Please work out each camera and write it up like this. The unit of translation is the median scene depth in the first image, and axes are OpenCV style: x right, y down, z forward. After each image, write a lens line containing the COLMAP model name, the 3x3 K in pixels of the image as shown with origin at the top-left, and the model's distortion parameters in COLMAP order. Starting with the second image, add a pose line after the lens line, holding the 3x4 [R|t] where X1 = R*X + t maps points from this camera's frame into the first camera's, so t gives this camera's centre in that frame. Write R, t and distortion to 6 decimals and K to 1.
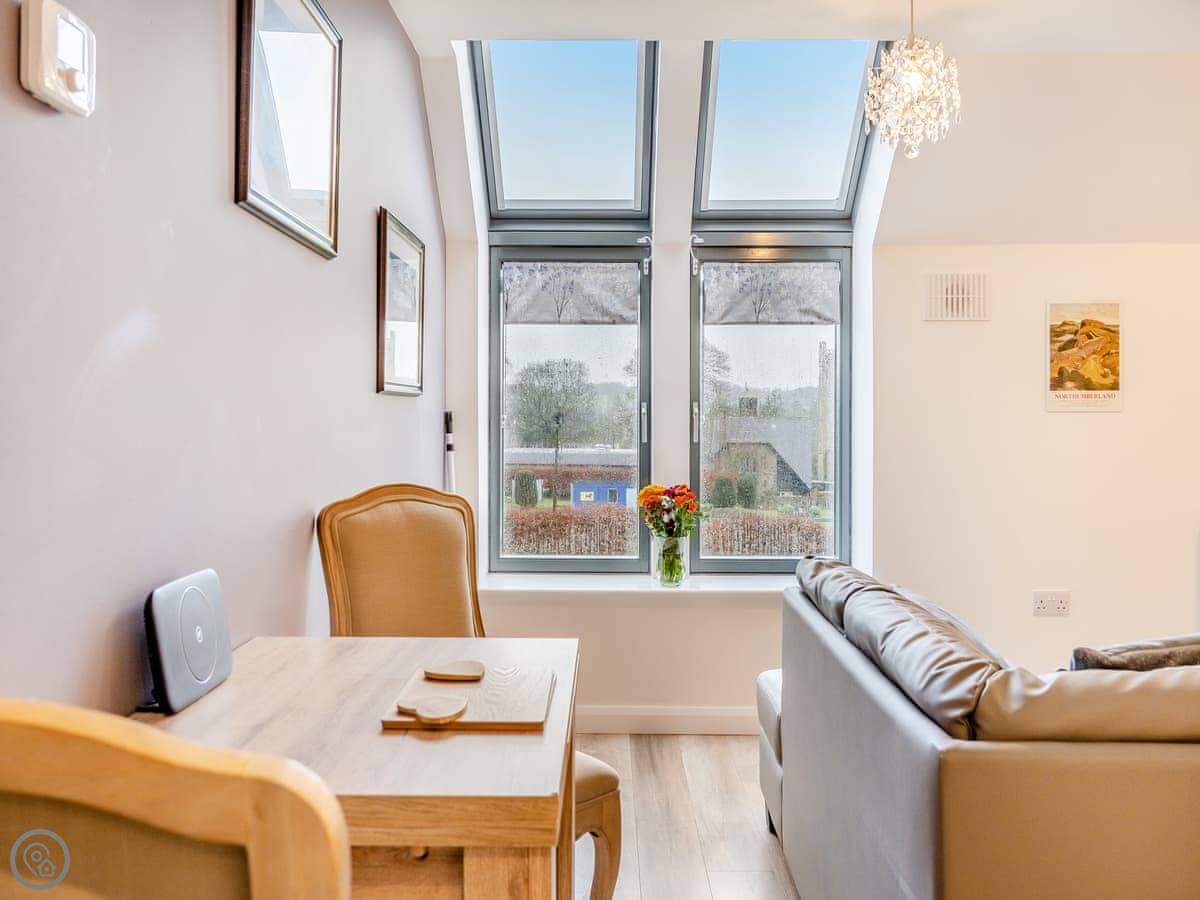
lens RADIAL K [[1046.3, 0, 603.9], [0, 1046.3, 429.3], [0, 0, 1]] dist [-0.009490, -0.009786]
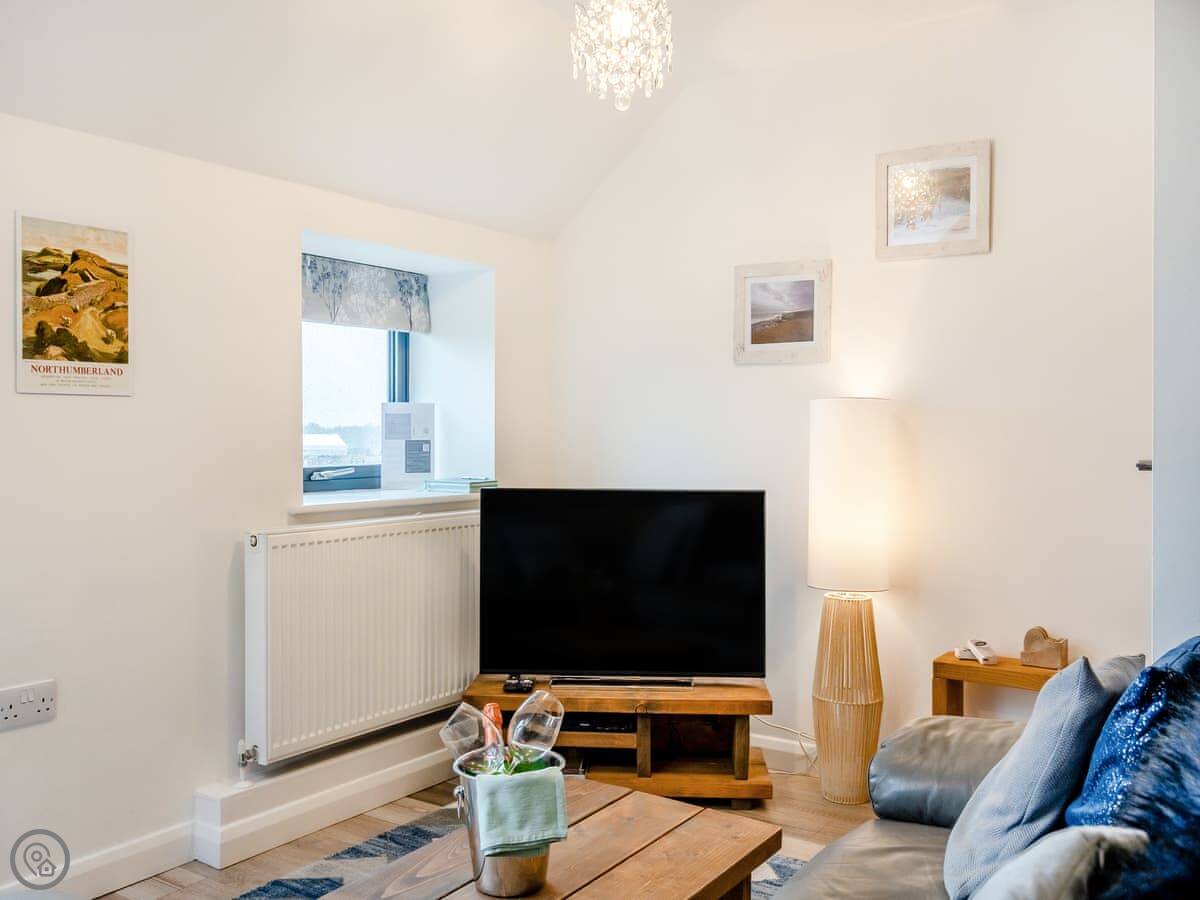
lens RADIAL K [[1046.3, 0, 603.9], [0, 1046.3, 429.3], [0, 0, 1]] dist [-0.009490, -0.009786]
pose [[0.547213, 0.000262, 0.836994, 0.103876], [0.014792, 0.999841, -0.009984, 0.015366], [-0.836863, 0.017844, 0.547122, 0.384457]]
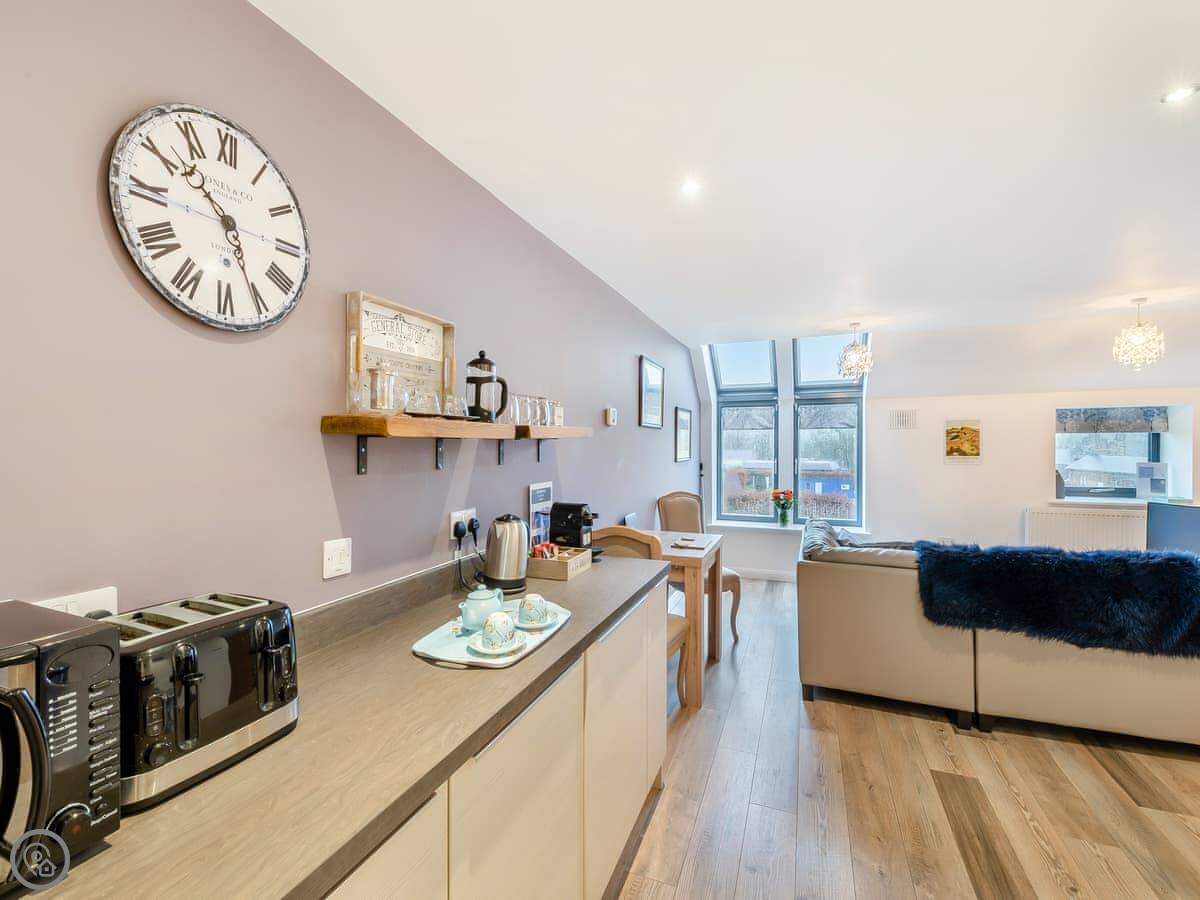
lens RADIAL K [[524.0, 0, 600.0], [0, 524.0, 450.0], [0, 0, 1]] dist [0.000178, 0.000231]
pose [[0.930430, -0.002526, -0.366461, 0.121230], [0.002710, 0.999996, -0.000013, -0.053362], [0.366460, -0.000981, 0.930433, -0.448235]]
